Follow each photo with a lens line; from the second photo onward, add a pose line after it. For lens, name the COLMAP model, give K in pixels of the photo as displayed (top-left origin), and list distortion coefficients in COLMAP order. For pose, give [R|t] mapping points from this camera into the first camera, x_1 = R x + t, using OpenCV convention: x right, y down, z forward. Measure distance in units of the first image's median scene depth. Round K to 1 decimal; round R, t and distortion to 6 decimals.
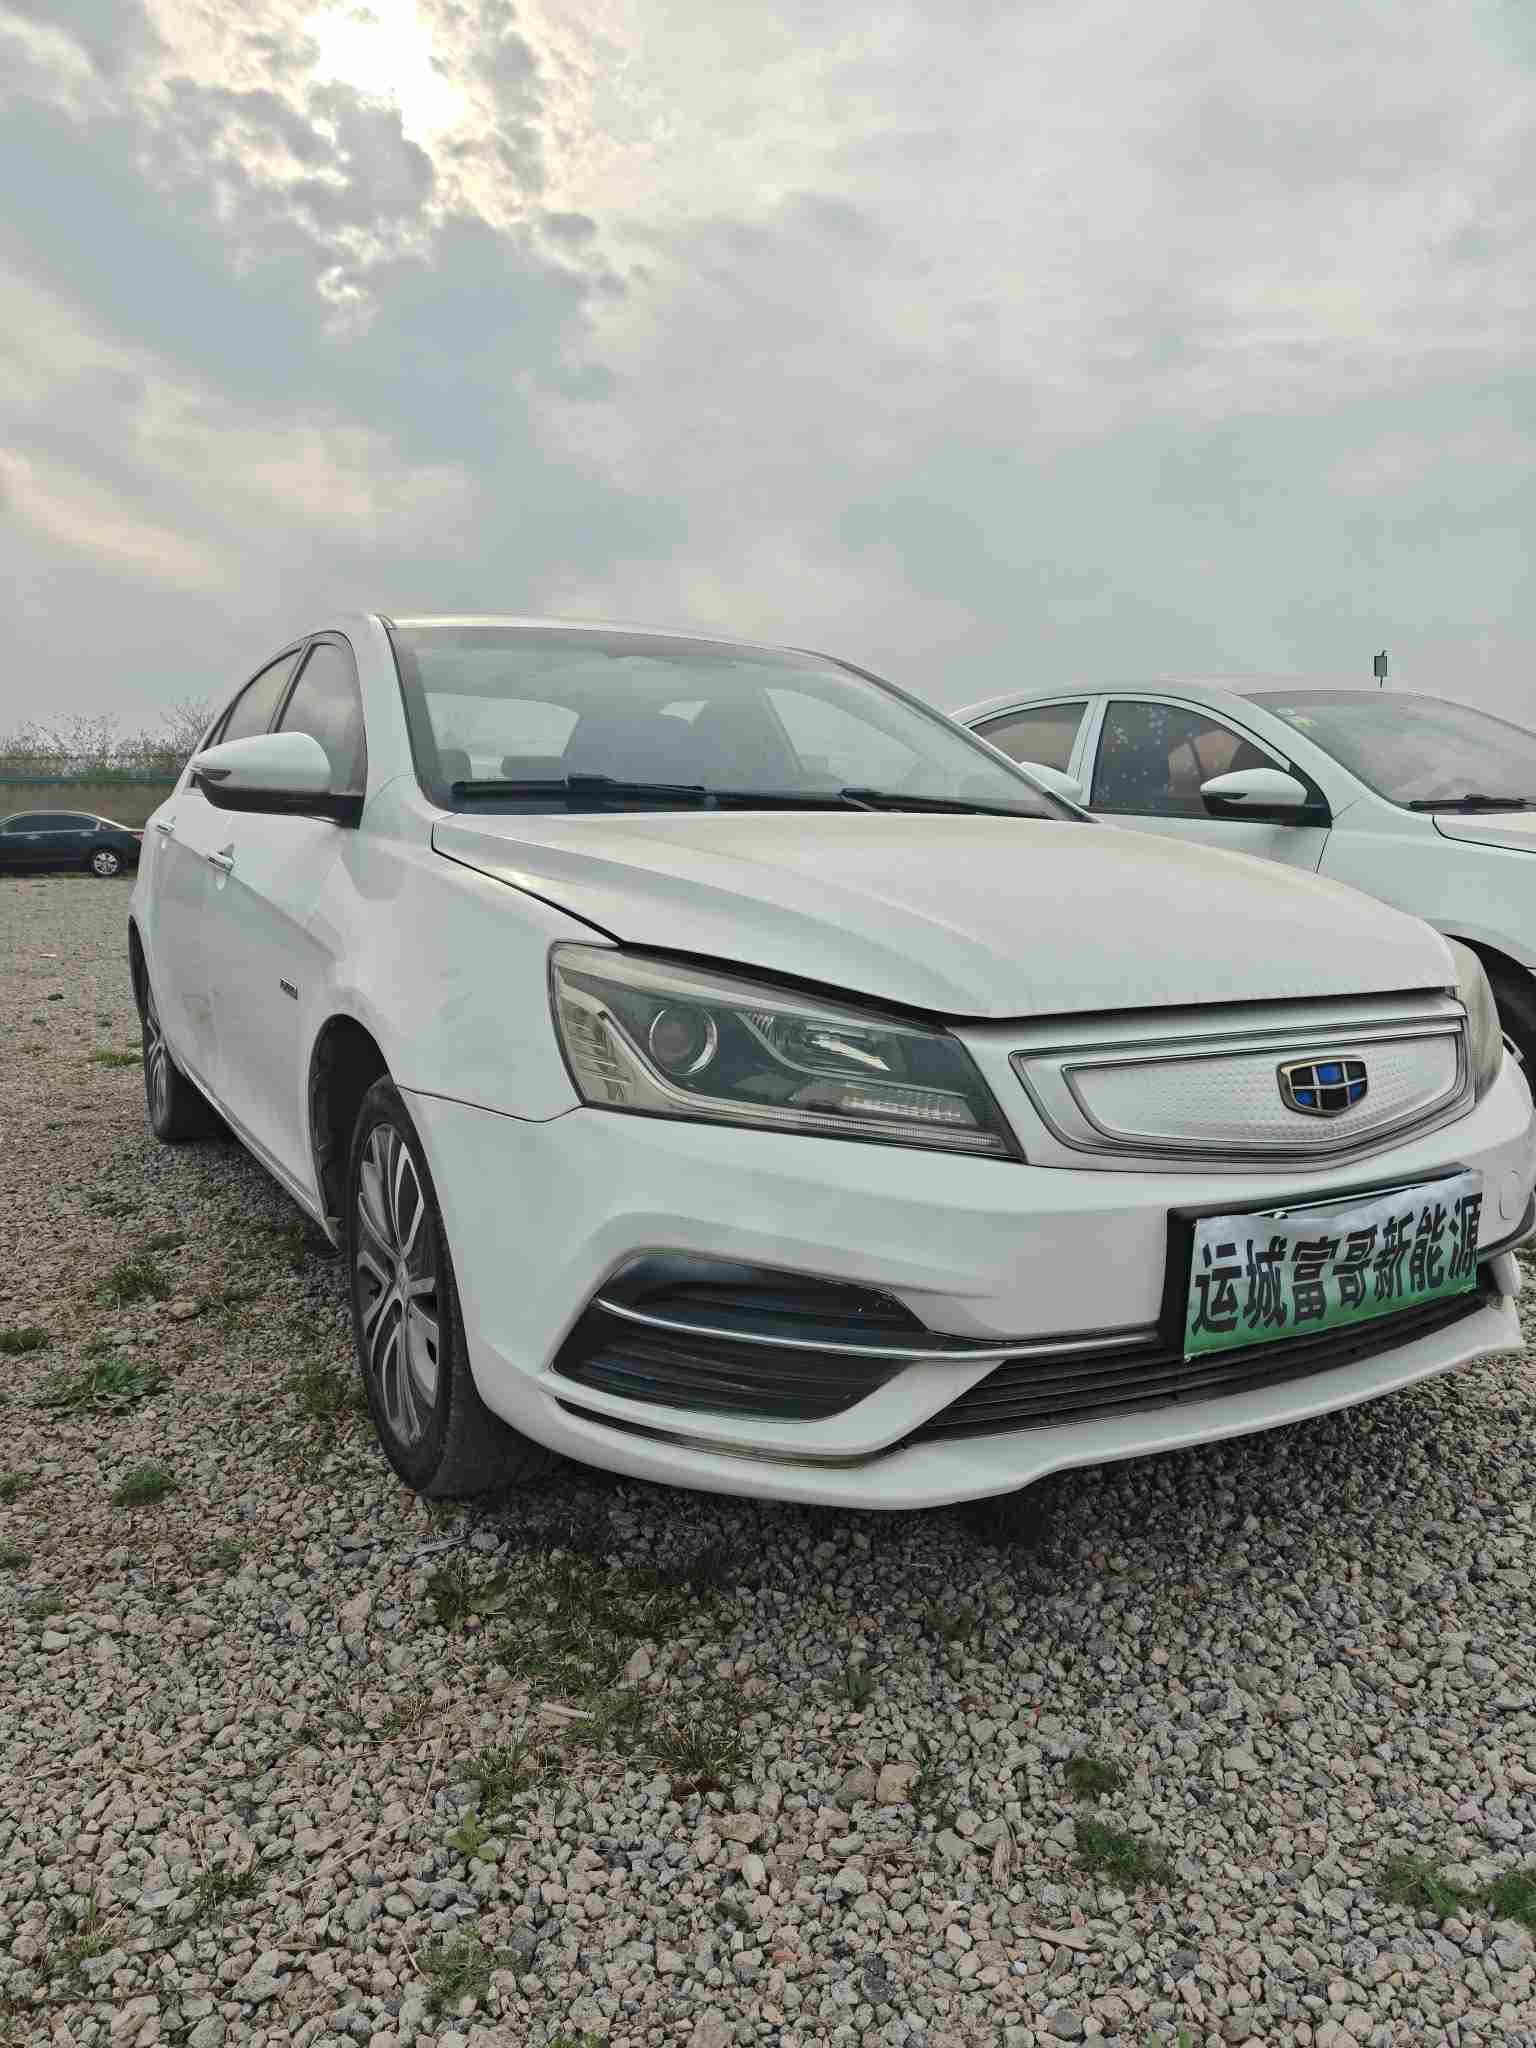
lens RADIAL K [[1508.2, 0, 768.0], [0, 1508.2, 1024.0], [0, 0, 1]] dist [0.008992, 0.001238]
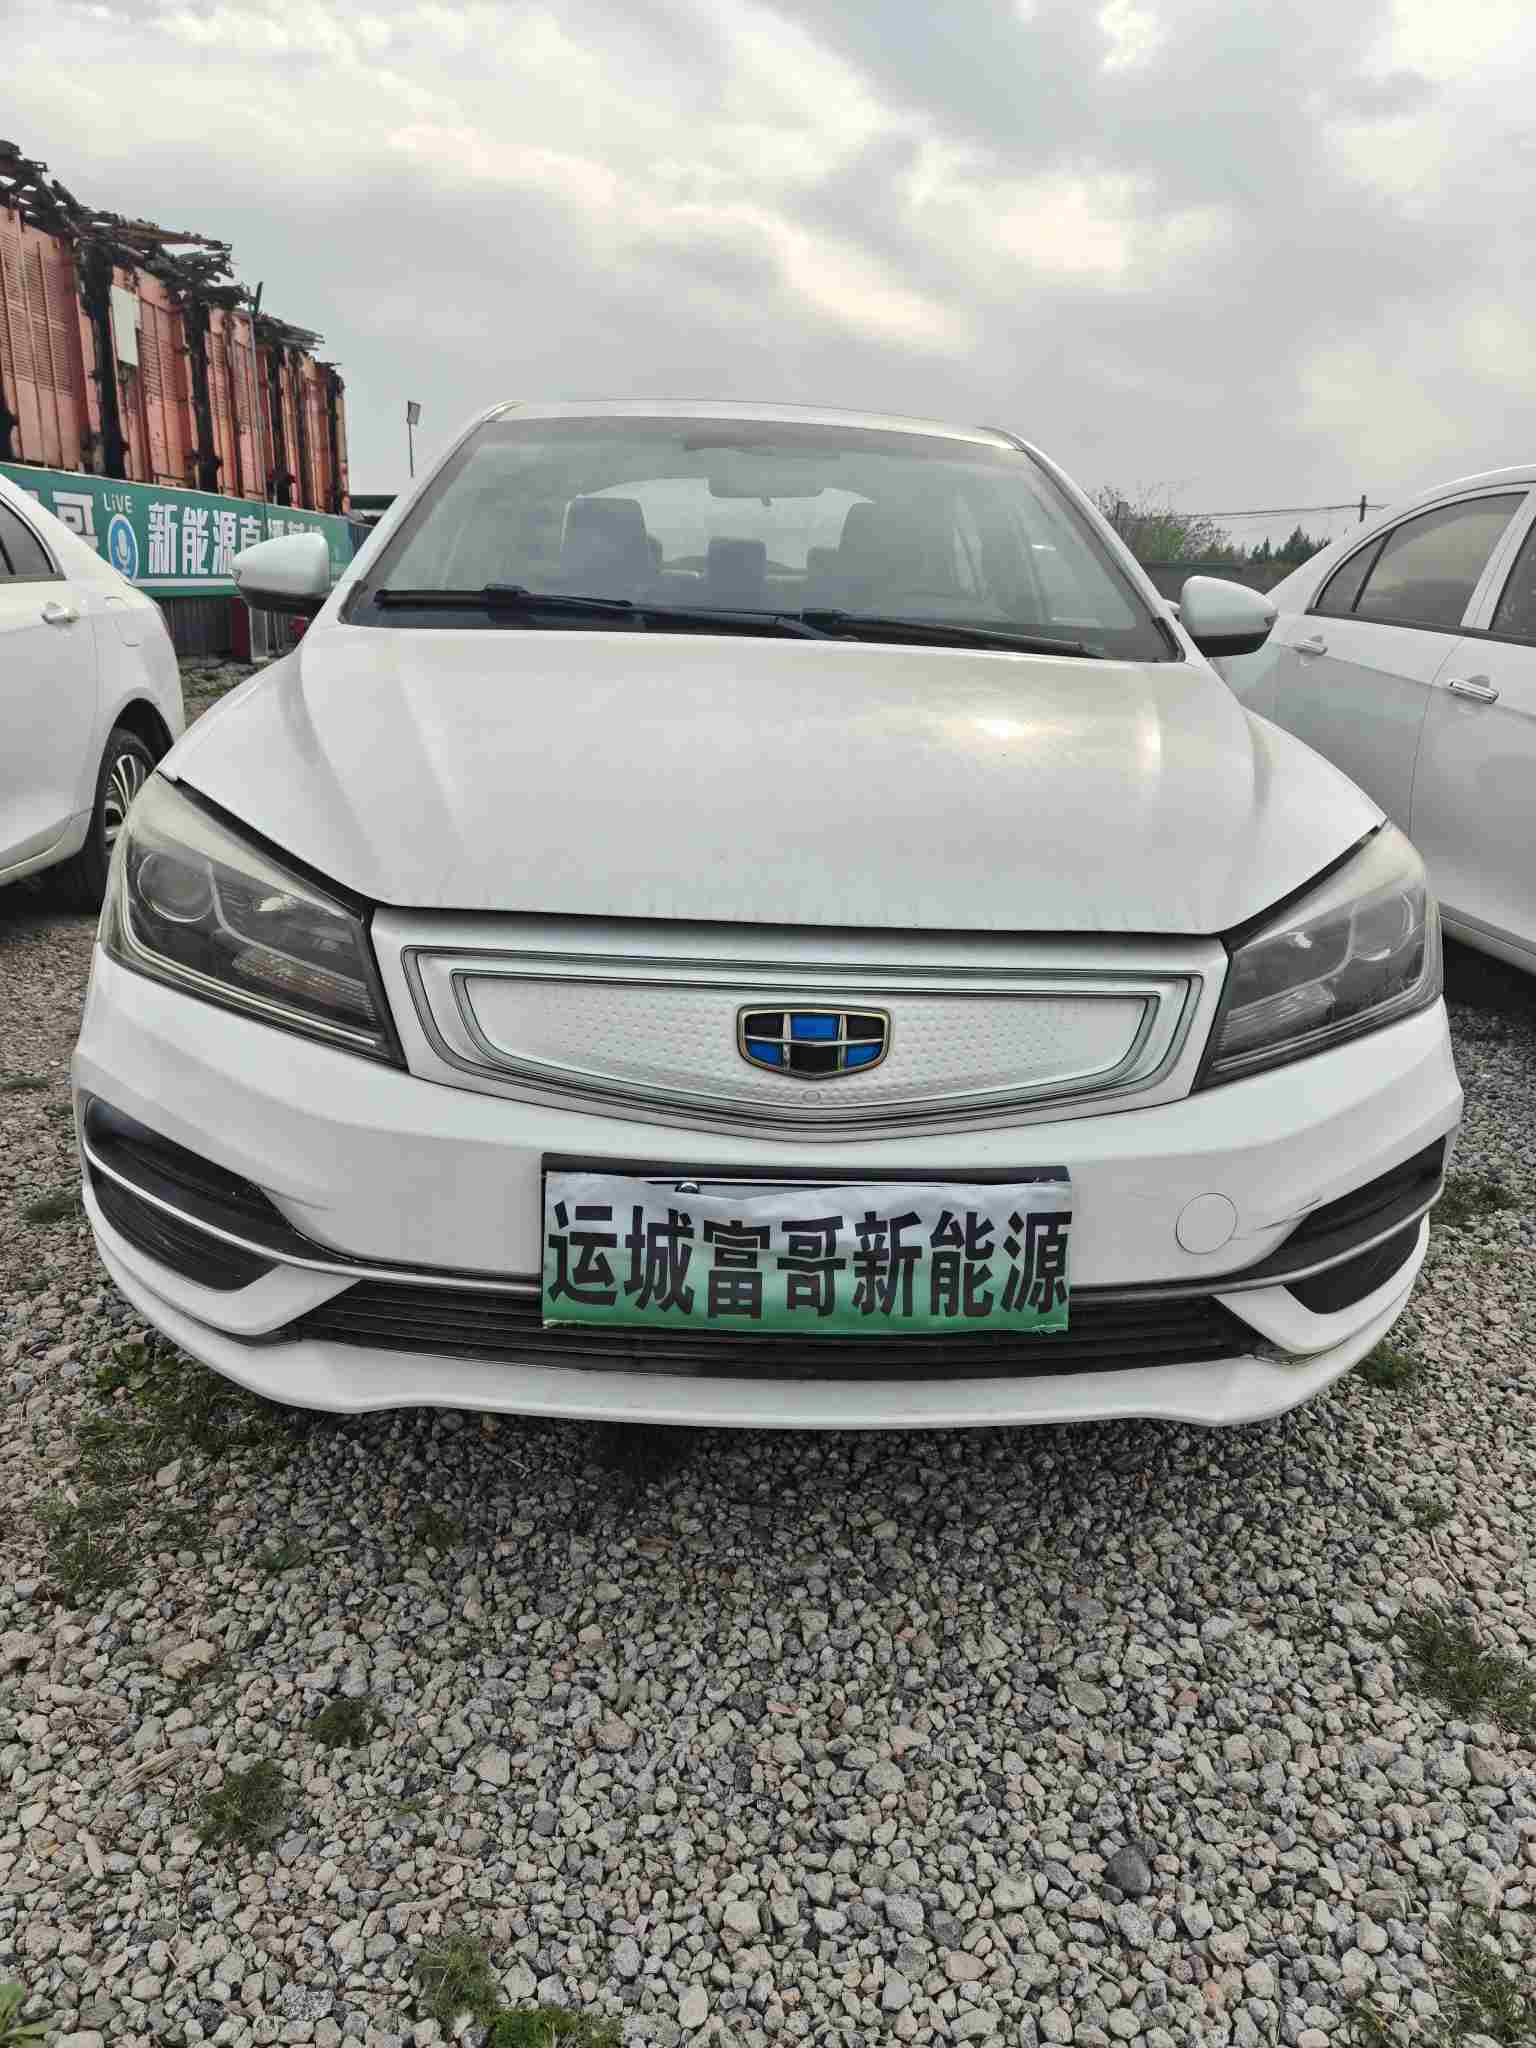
lens RADIAL K [[1432.8, 0, 768.0], [0, 1432.8, 1024.0], [0, 0, 1]] dist [0.271823, -0.396217]
pose [[0.878554, 0.158130, -0.450708, 0.718731], [-0.092343, 0.982038, 0.164542, -0.093887], [0.468632, -0.102939, 0.877376, 0.337466]]
